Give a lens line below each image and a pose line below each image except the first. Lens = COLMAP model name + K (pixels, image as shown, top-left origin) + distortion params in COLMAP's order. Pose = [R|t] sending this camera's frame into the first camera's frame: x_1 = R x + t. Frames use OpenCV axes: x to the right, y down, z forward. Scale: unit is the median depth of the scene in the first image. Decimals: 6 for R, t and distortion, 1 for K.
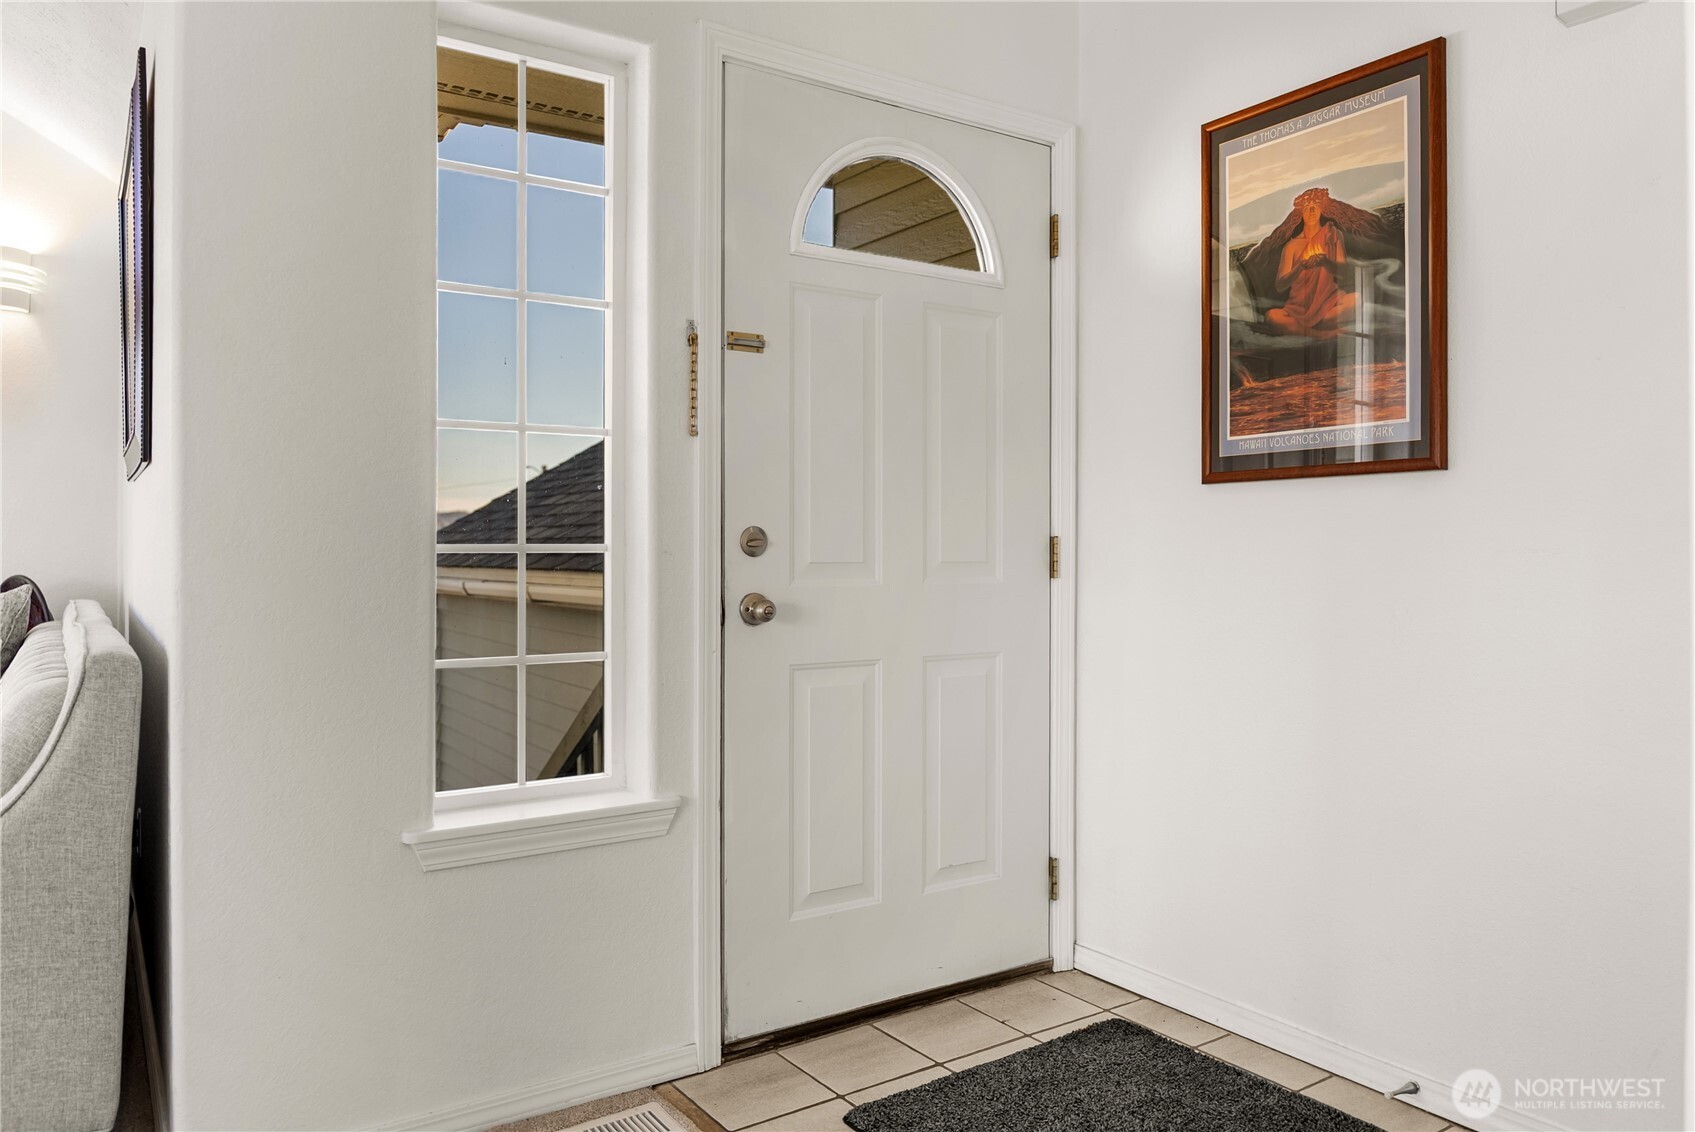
lens RADIAL K [[1181.7, 0, 847.5], [0, 1181.7, 566.0], [0, 0, 1]] dist [-0.009935, -0.006805]
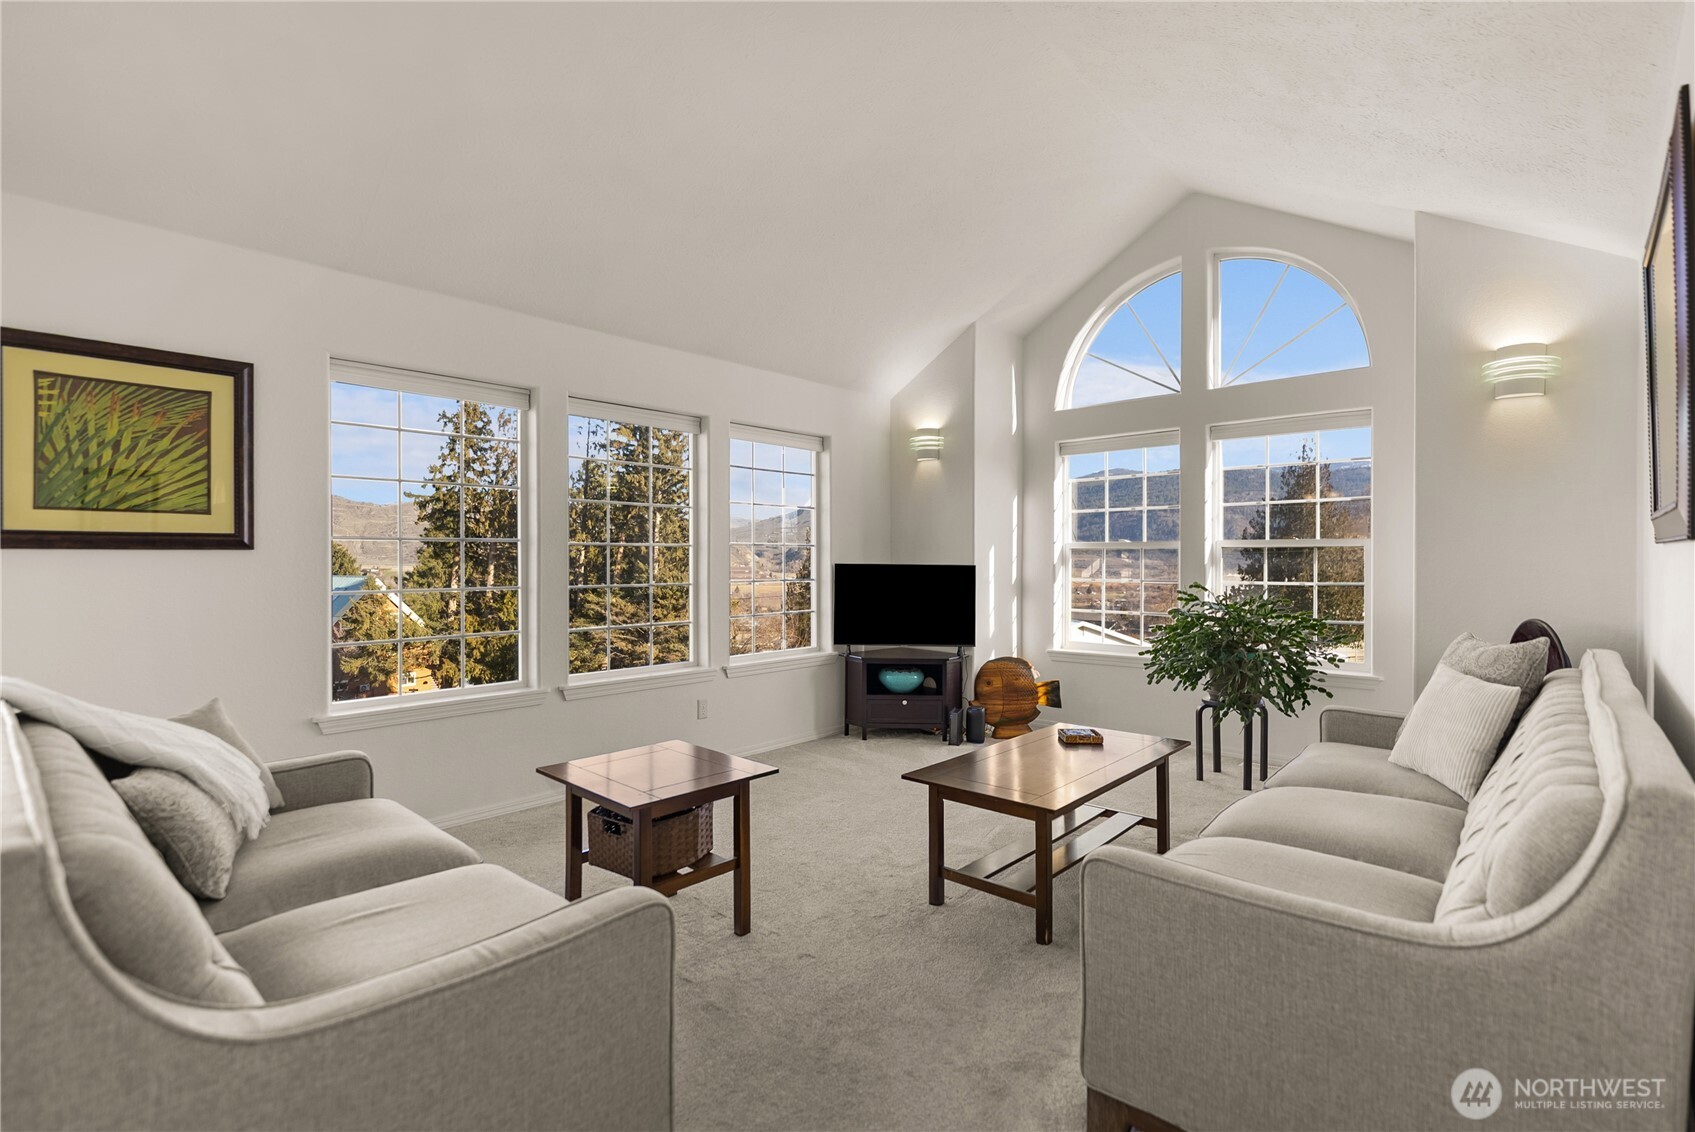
lens RADIAL K [[788.5, 0, 845.3], [0, 788.5, 552.2], [0, 0, 1]] dist [-0.002446, 0.000000]
pose [[0.236366, -0.012467, -0.971584, -0.168012], [-0.012169, 0.999801, -0.015790, -0.063475], [0.971588, 0.015555, 0.236167, 0.229400]]
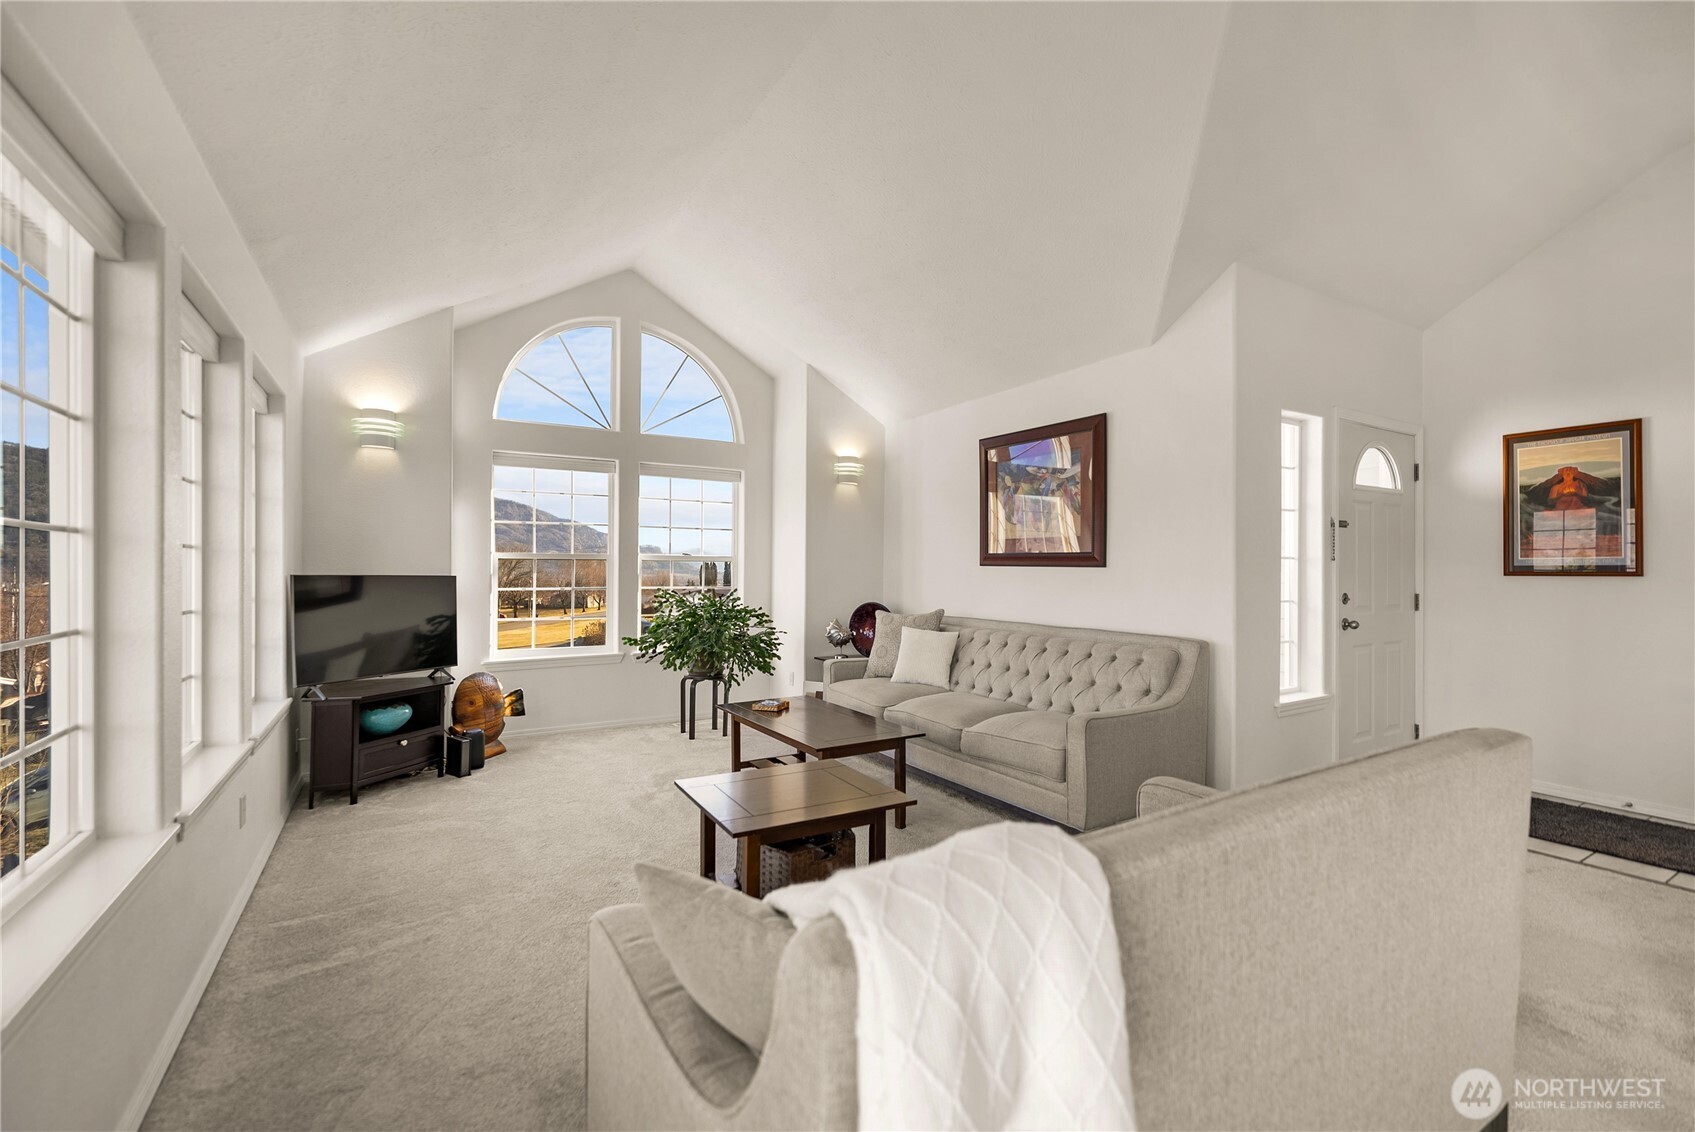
lens RADIAL K [[737.5, 0, 846.0], [0, 737.5, 573.2], [0, 0, 1]] dist [-0.002494, -0.000452]
pose [[0.998919, 0.004224, -0.046297, -1.186145], [-0.004734, 0.999929, -0.010908, -0.057549], [0.046248, 0.011115, 0.998868, -0.743424]]
